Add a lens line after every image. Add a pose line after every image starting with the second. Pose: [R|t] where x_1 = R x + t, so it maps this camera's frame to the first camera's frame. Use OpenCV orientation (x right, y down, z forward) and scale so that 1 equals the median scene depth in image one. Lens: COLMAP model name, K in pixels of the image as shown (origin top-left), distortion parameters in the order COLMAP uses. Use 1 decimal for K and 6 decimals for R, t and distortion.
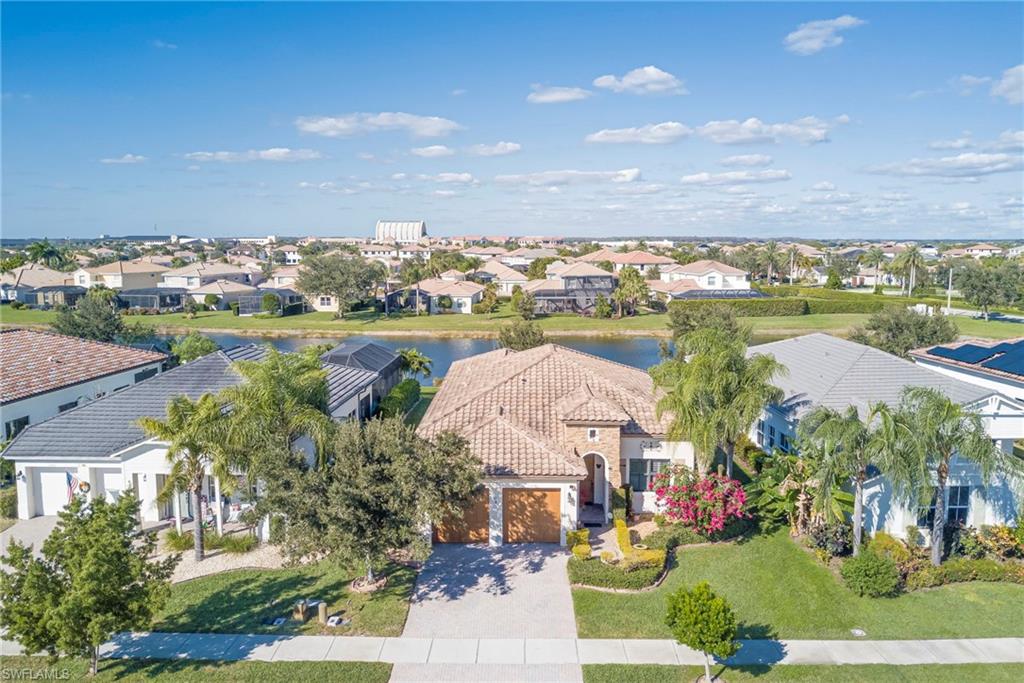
lens RADIAL K [[769.1, 0, 512.0], [0, 769.1, 341.5], [0, 0, 1]] dist [0.001615, -0.000152]
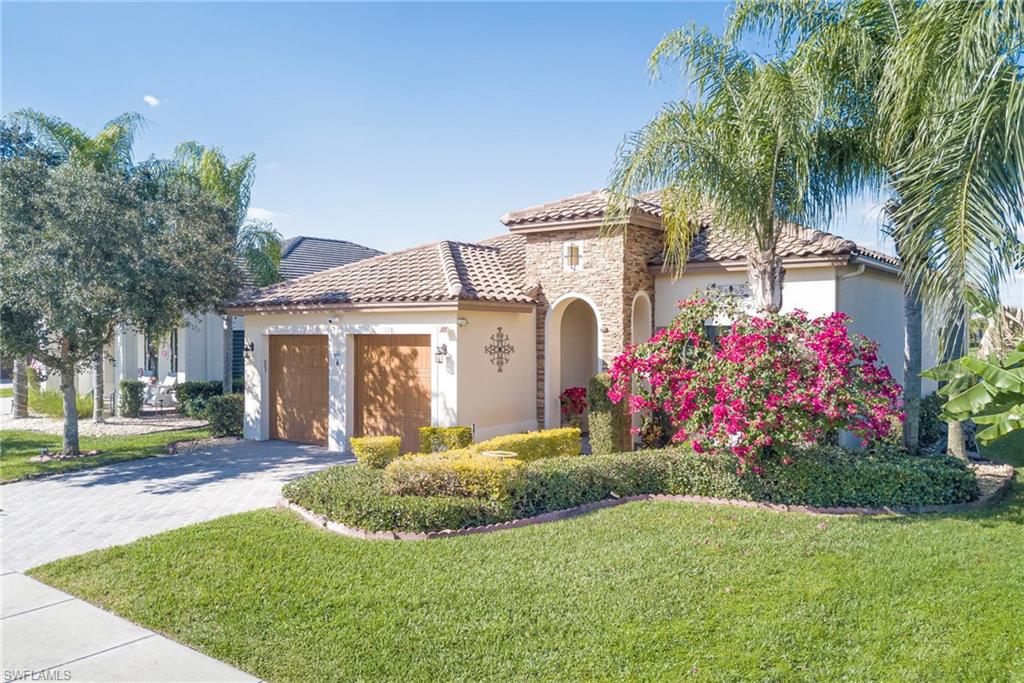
lens RADIAL K [[769.1, 0, 512.0], [0, 769.1, 341.5], [0, 0, 1]] dist [0.001615, -0.000152]
pose [[0.818816, 0.012286, -0.573925, 0.365088], [-0.069893, 0.994467, -0.078429, 0.225375], [0.569785, 0.104332, 0.815144, 0.642961]]
